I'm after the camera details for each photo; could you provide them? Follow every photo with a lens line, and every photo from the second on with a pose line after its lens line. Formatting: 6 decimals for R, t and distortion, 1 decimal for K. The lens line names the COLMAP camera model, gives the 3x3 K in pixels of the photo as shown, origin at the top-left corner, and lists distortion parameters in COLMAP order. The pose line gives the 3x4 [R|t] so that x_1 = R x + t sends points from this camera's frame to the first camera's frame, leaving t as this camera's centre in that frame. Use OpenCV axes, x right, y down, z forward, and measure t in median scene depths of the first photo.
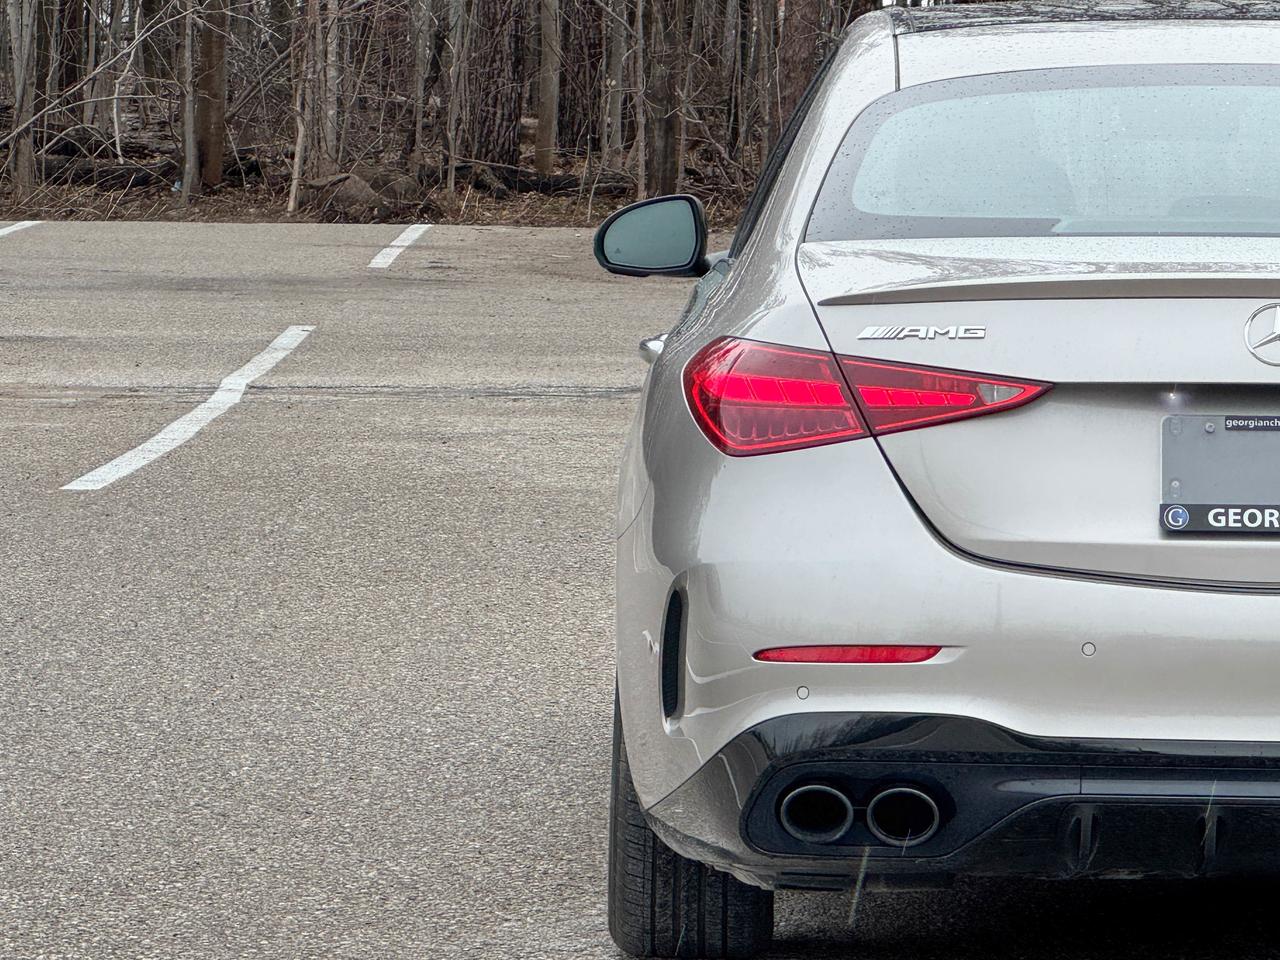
lens RADIAL K [[8896.5, 0, 640.0], [0, 8896.5, 480.0], [0, 0, 1]] dist [-0.632584, 15.641093]
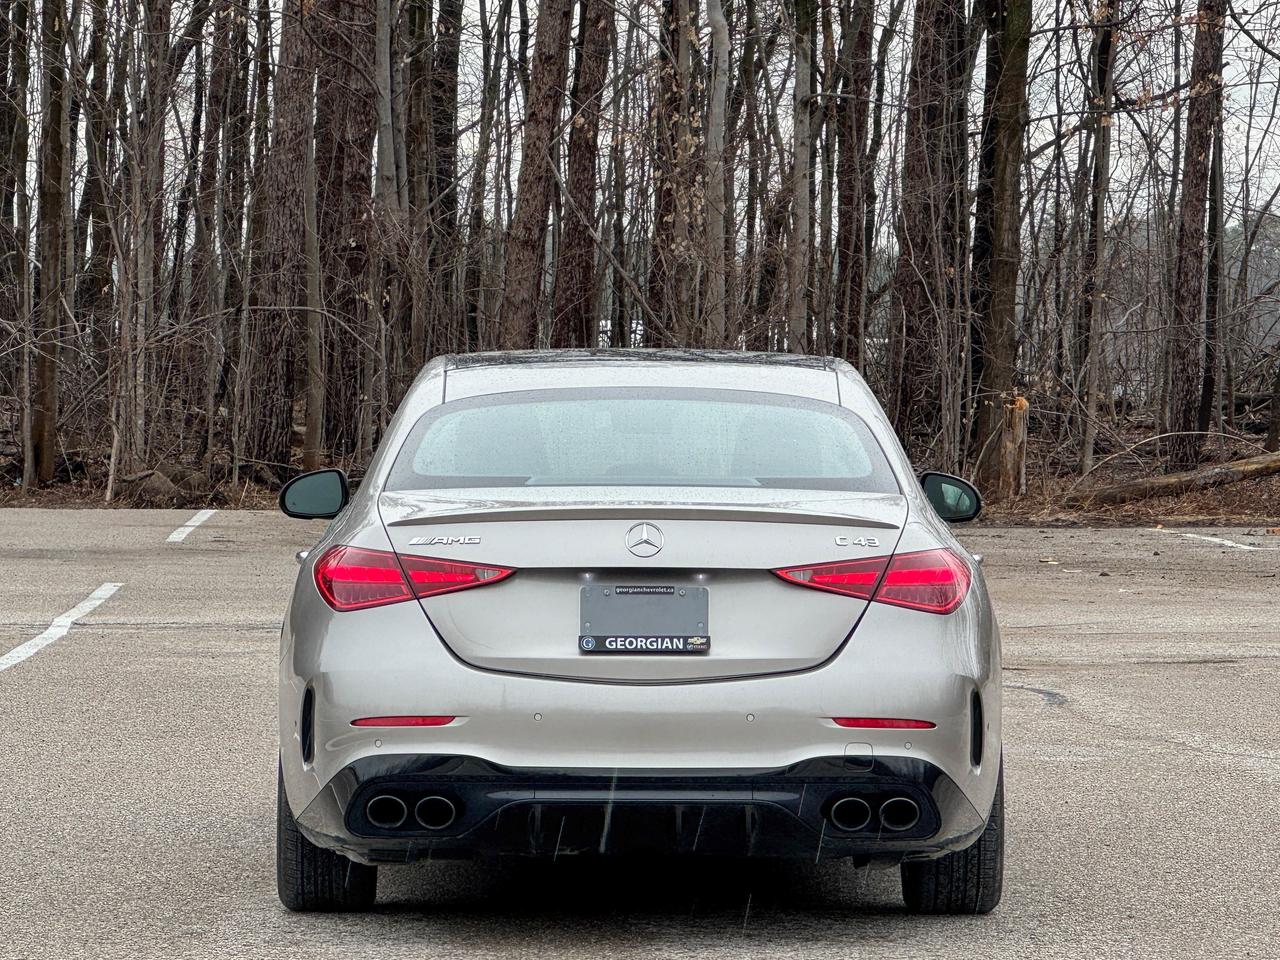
lens RADIAL K [[7629.6, 0, 566.4], [0, 7629.6, 478.9], [0, 0, 1]] dist [-1.184966, 95.933588]
pose [[0.999781, -0.005567, 0.020161, 0.007775], [0.006246, 0.999410, -0.033770, 0.006921], [-0.019961, 0.033889, 0.999226, -0.158577]]
